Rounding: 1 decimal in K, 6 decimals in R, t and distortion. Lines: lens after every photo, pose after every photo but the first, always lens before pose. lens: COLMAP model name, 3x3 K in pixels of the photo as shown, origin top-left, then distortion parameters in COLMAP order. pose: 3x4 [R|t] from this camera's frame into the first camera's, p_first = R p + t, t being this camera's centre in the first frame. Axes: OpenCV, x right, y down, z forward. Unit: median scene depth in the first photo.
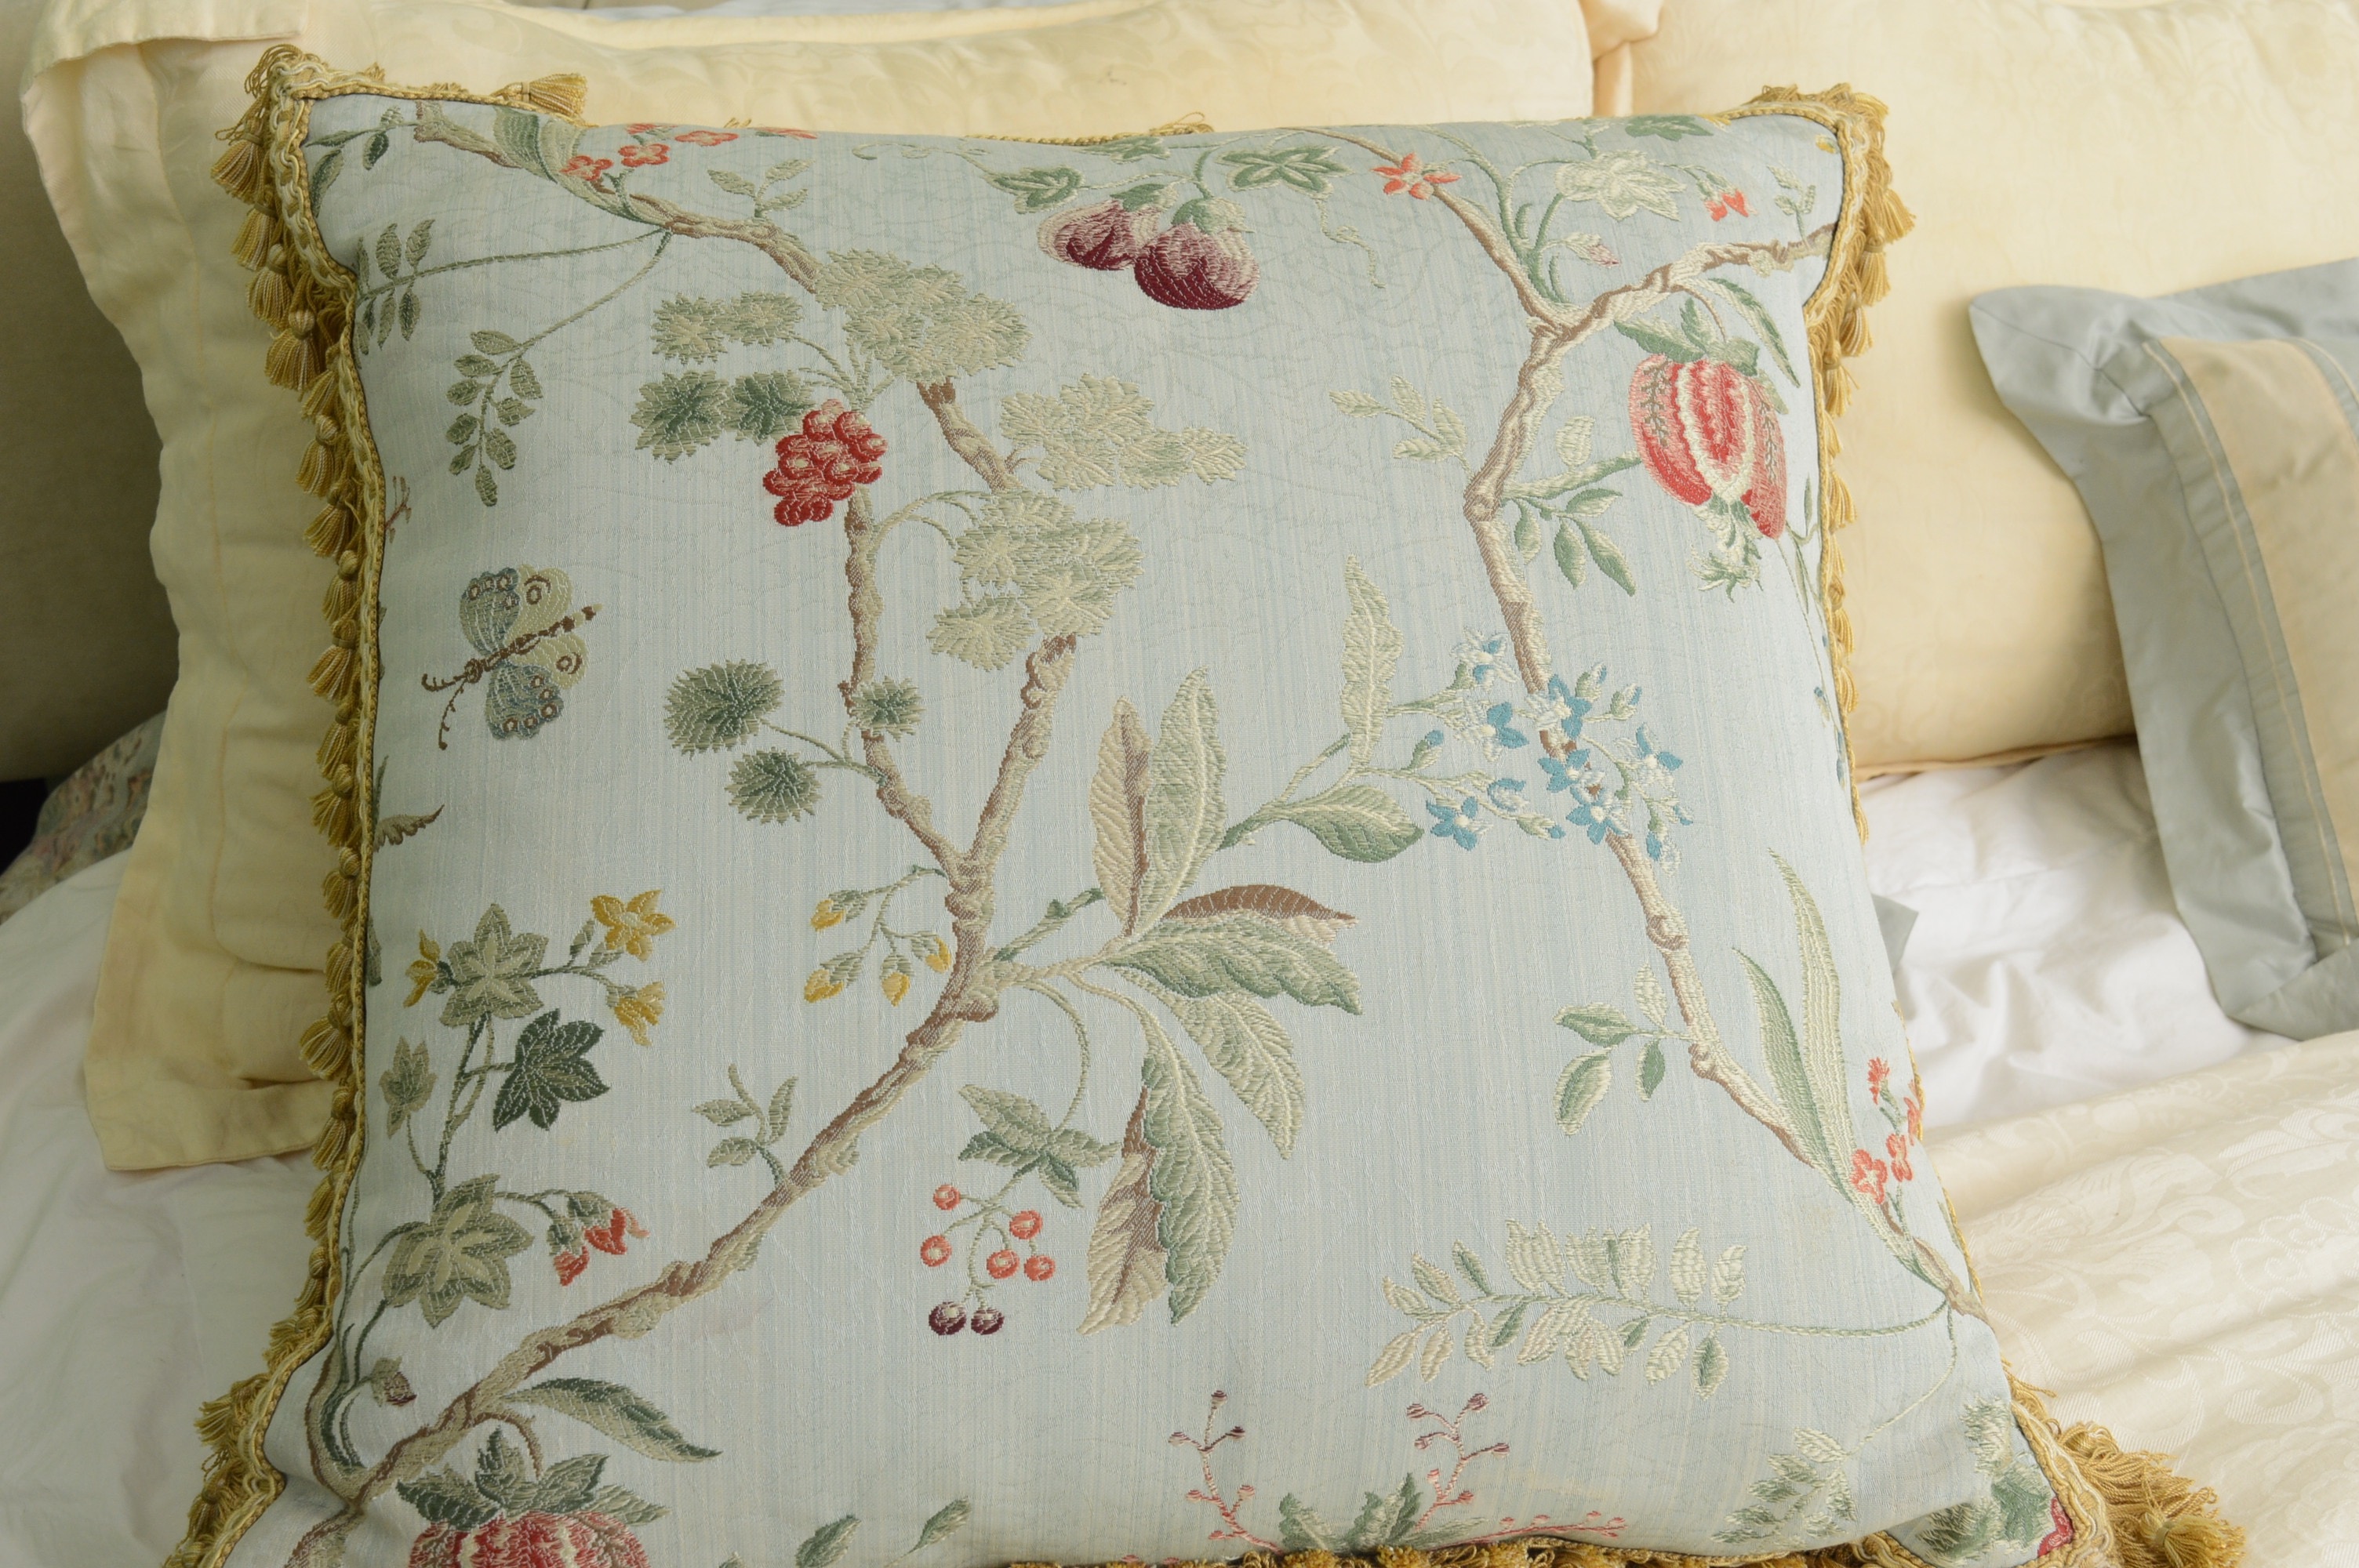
lens RADIAL K [[2957.1, 0, 1080.1], [0, 2957.1, 732.2], [0, 0, 1]] dist [-0.053372, 0.000000]
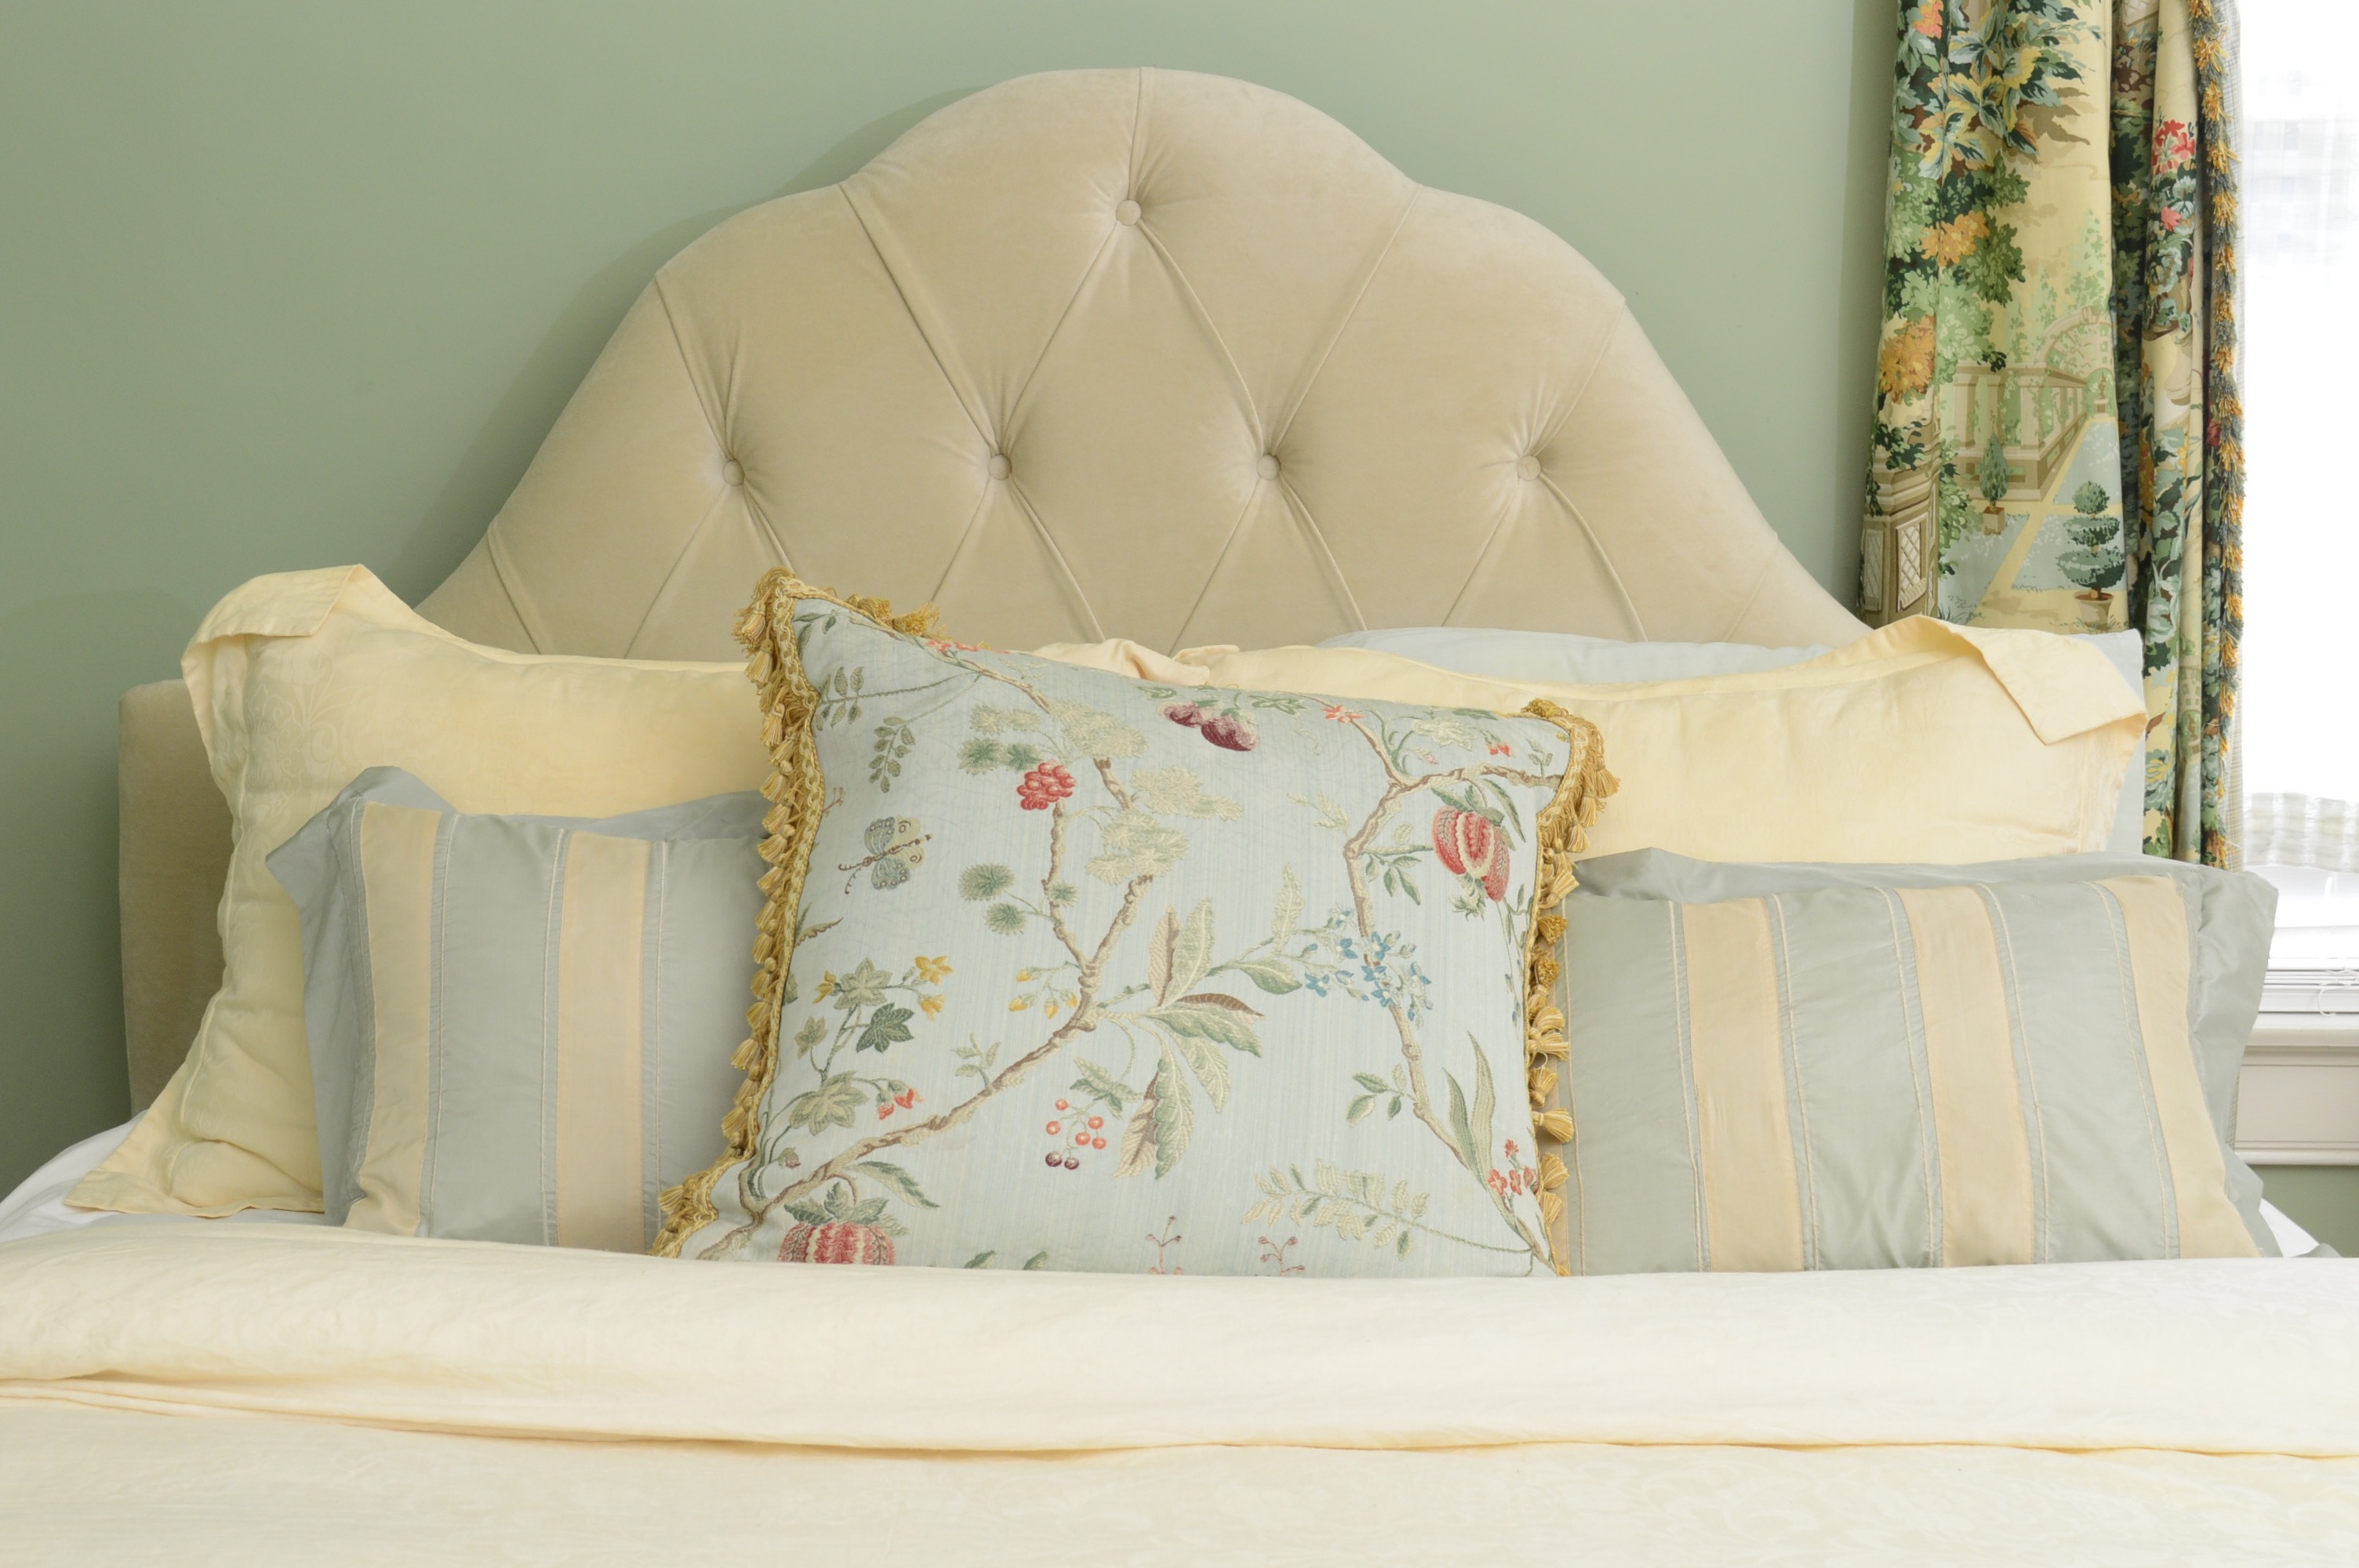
lens RADIAL K [[2960.9, 0, 1152.4], [0, 2960.9, 798.7], [0, 0, 1]] dist [-0.044126, 0.000000]
pose [[0.990624, 0.136591, -0.002465, -0.004270], [-0.133483, 0.963922, -0.230296, 0.423042], [-0.029081, 0.228466, 0.973118, -1.142476]]
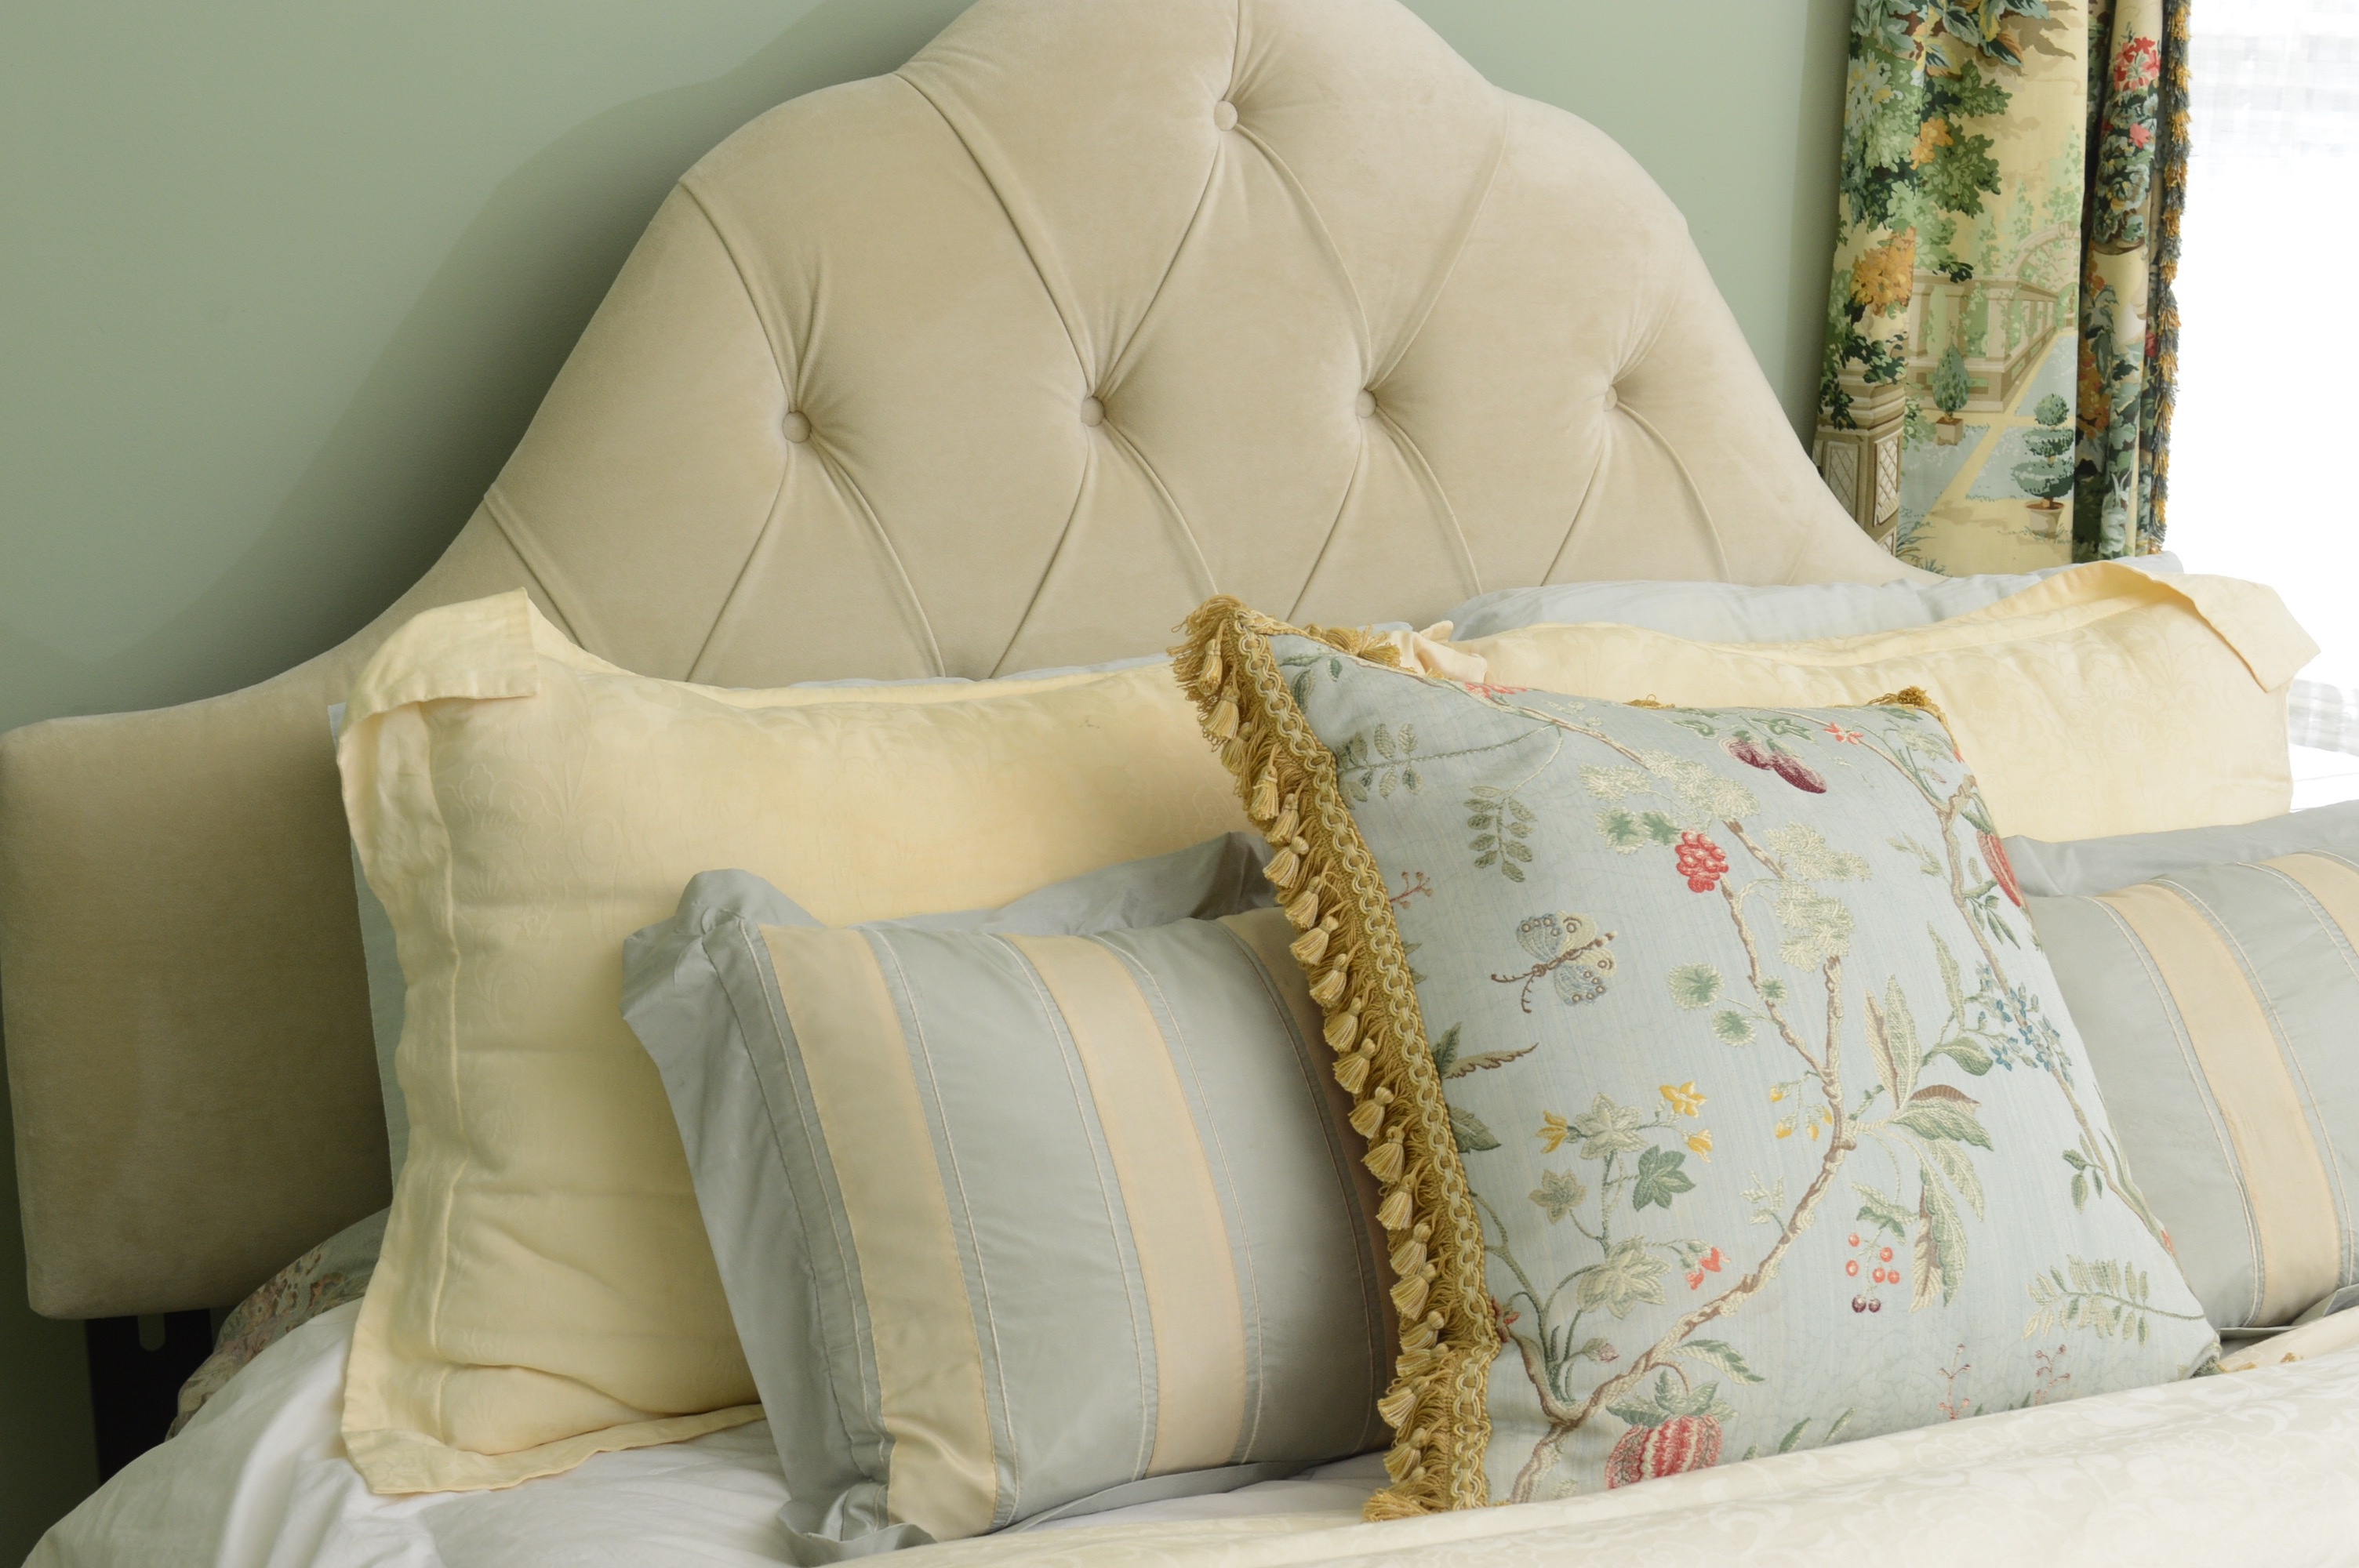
lens RADIAL K [[2960.9, 0, 1154.6], [0, 2960.9, 745.7], [0, 0, 1]] dist [-0.044126, 0.000000]
pose [[0.909027, 0.065031, 0.411633, -1.234613], [0.013196, 0.982762, -0.184402, 0.185148], [-0.416529, 0.173058, 0.892499, -0.556036]]
